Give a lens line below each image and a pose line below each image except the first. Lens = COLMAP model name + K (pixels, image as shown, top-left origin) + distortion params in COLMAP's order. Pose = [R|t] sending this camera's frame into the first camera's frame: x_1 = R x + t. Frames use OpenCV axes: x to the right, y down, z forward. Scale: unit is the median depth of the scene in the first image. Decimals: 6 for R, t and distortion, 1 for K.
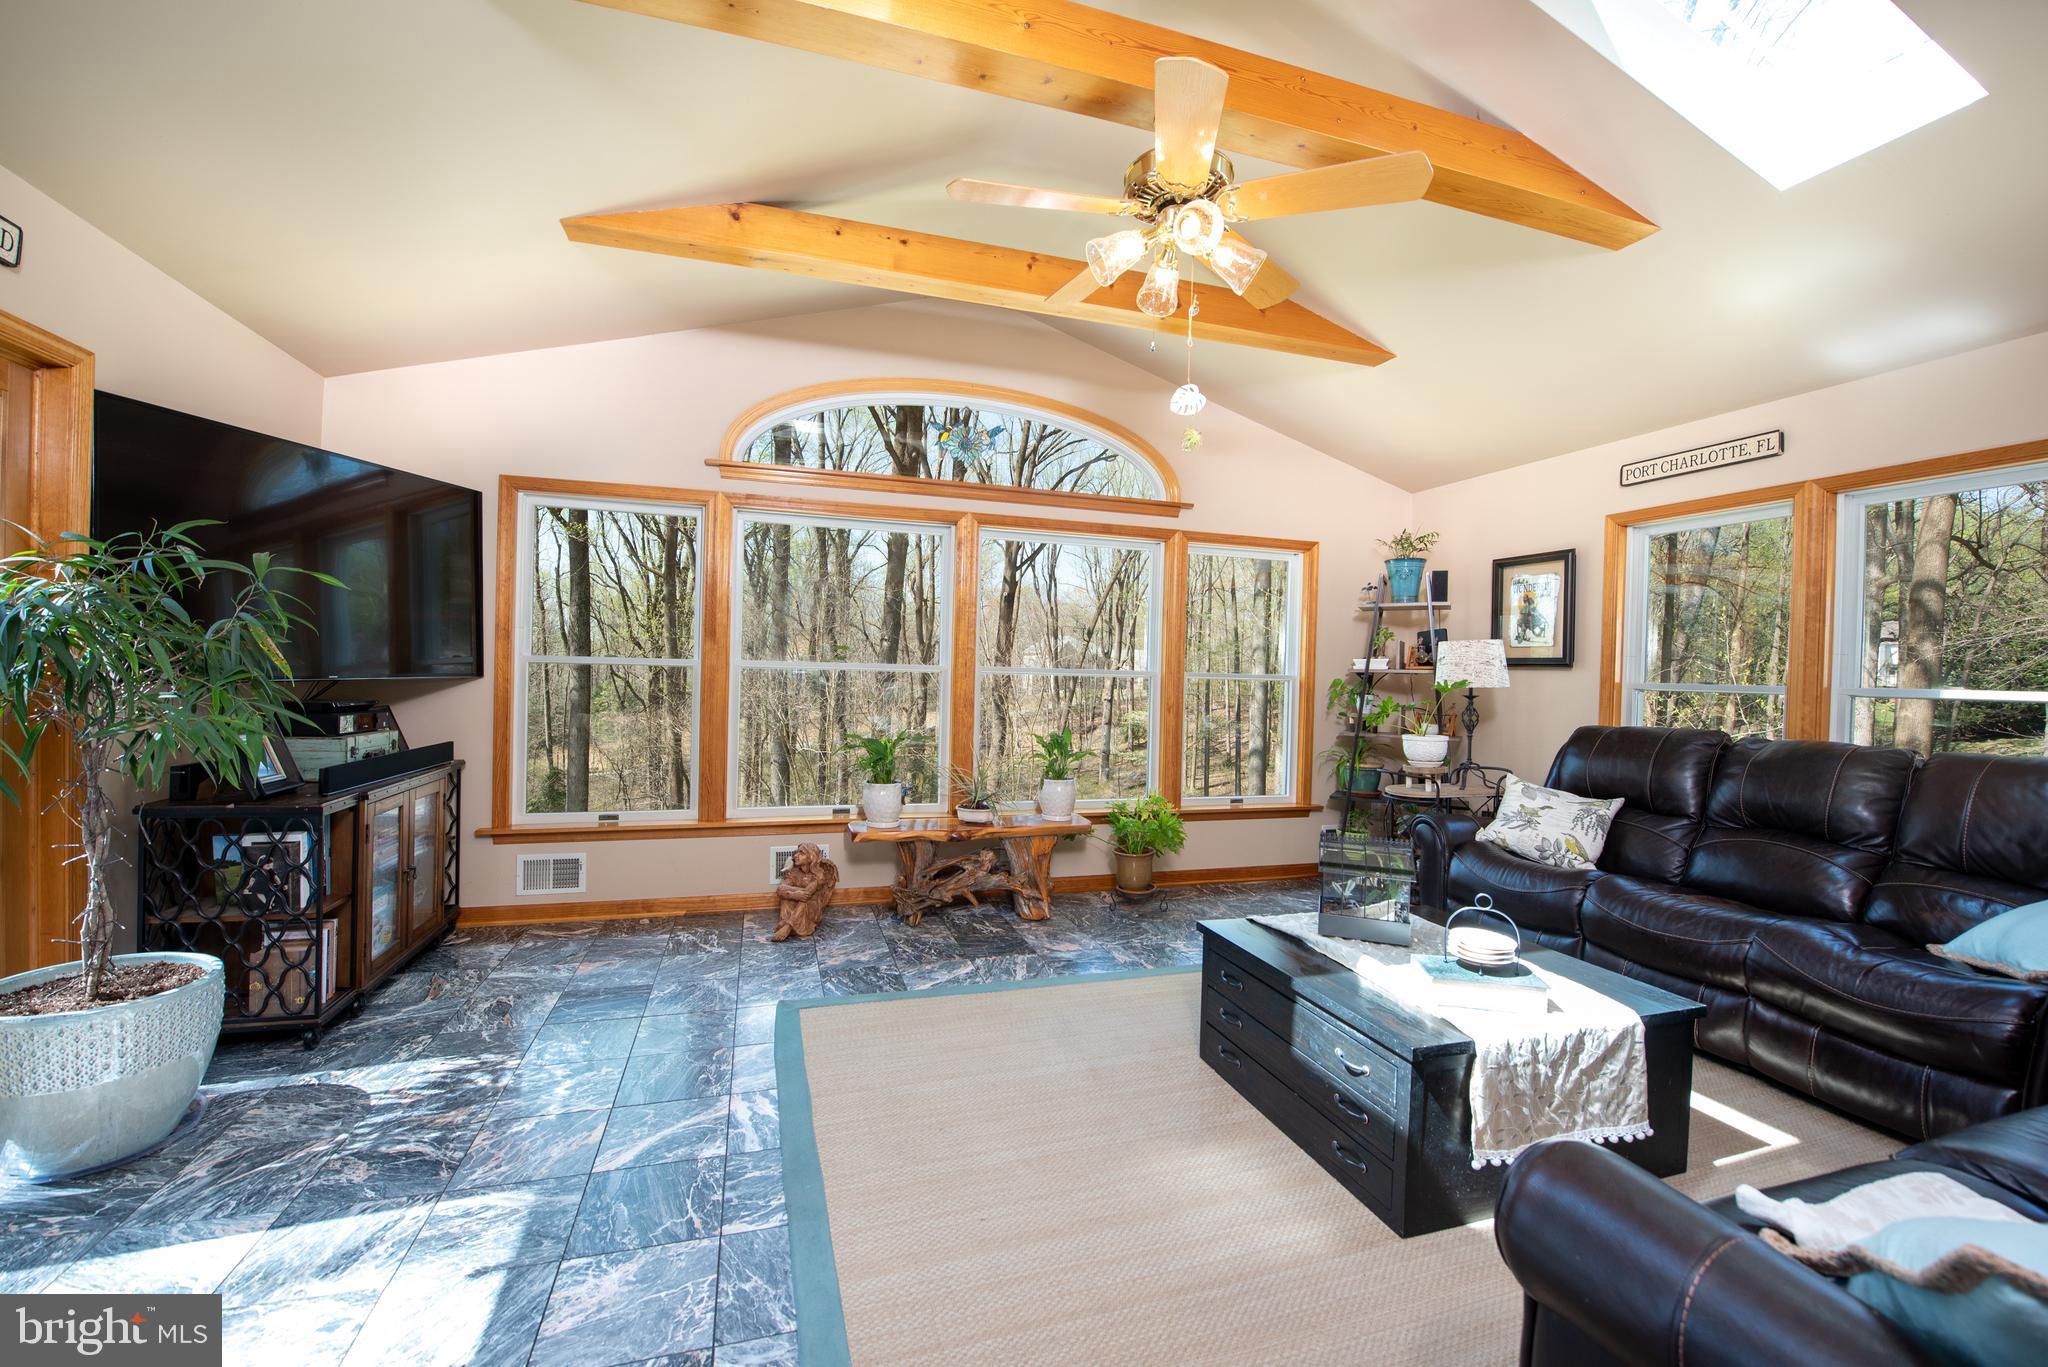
lens RADIAL K [[831.0, 0, 1027.4], [0, 831.0, 680.3], [0, 0, 1]] dist [-0.020798, 0.000080]
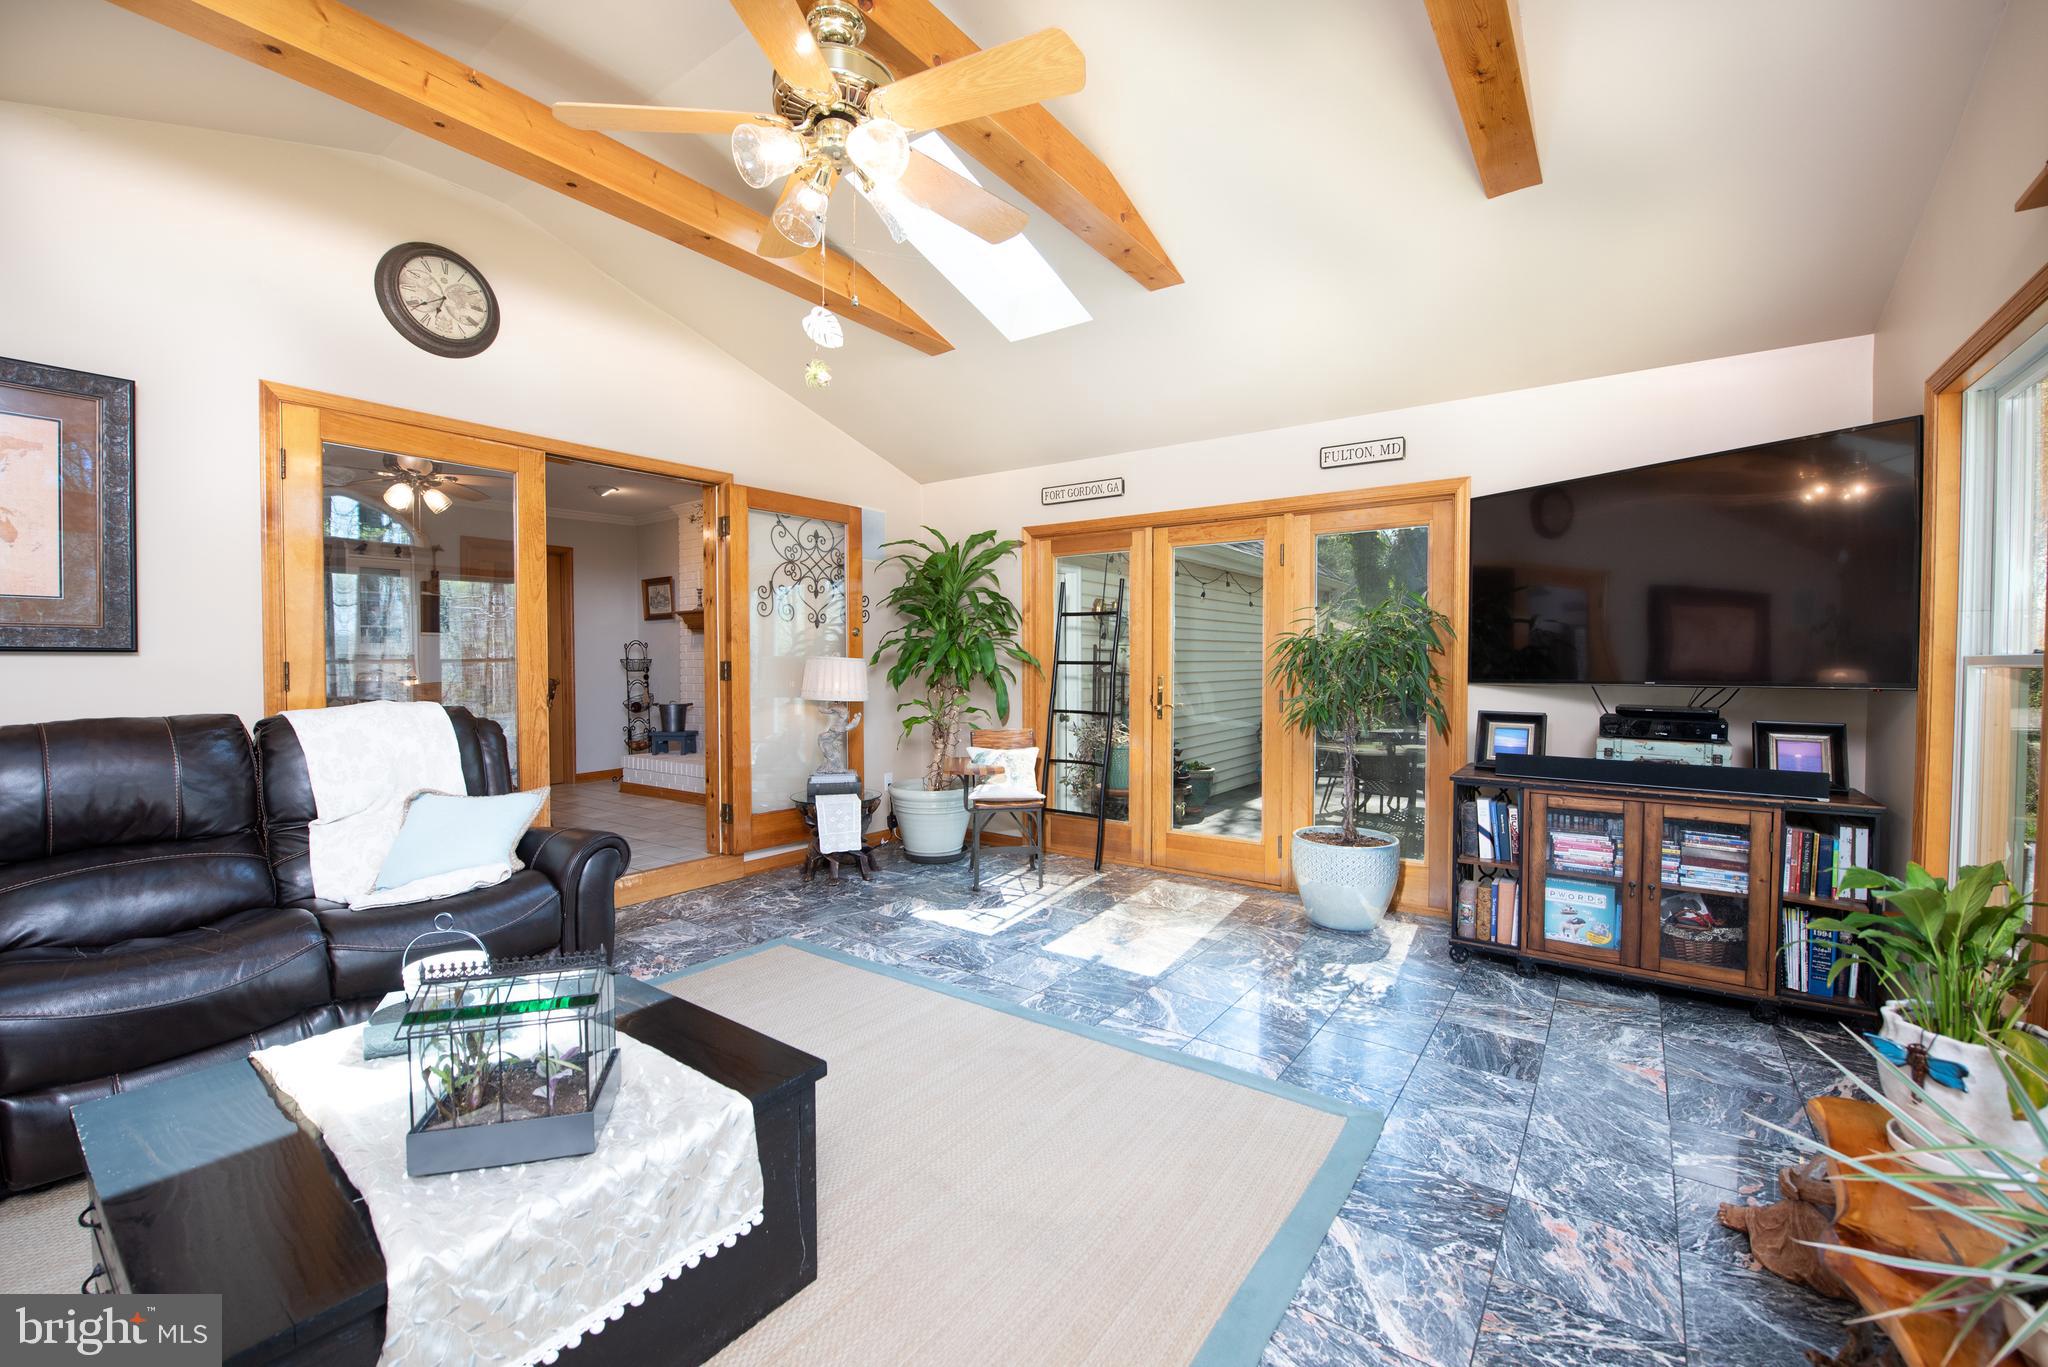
lens RADIAL K [[831.0, 0, 1032.9], [0, 831.0, 682.0], [0, 0, 1]] dist [-0.020798, 0.000080]
pose [[-0.805630, -0.006177, -0.592387, 0.394582], [-0.022521, 0.999542, 0.020206, -0.012119], [0.591991, 0.029620, -0.805400, 1.377382]]
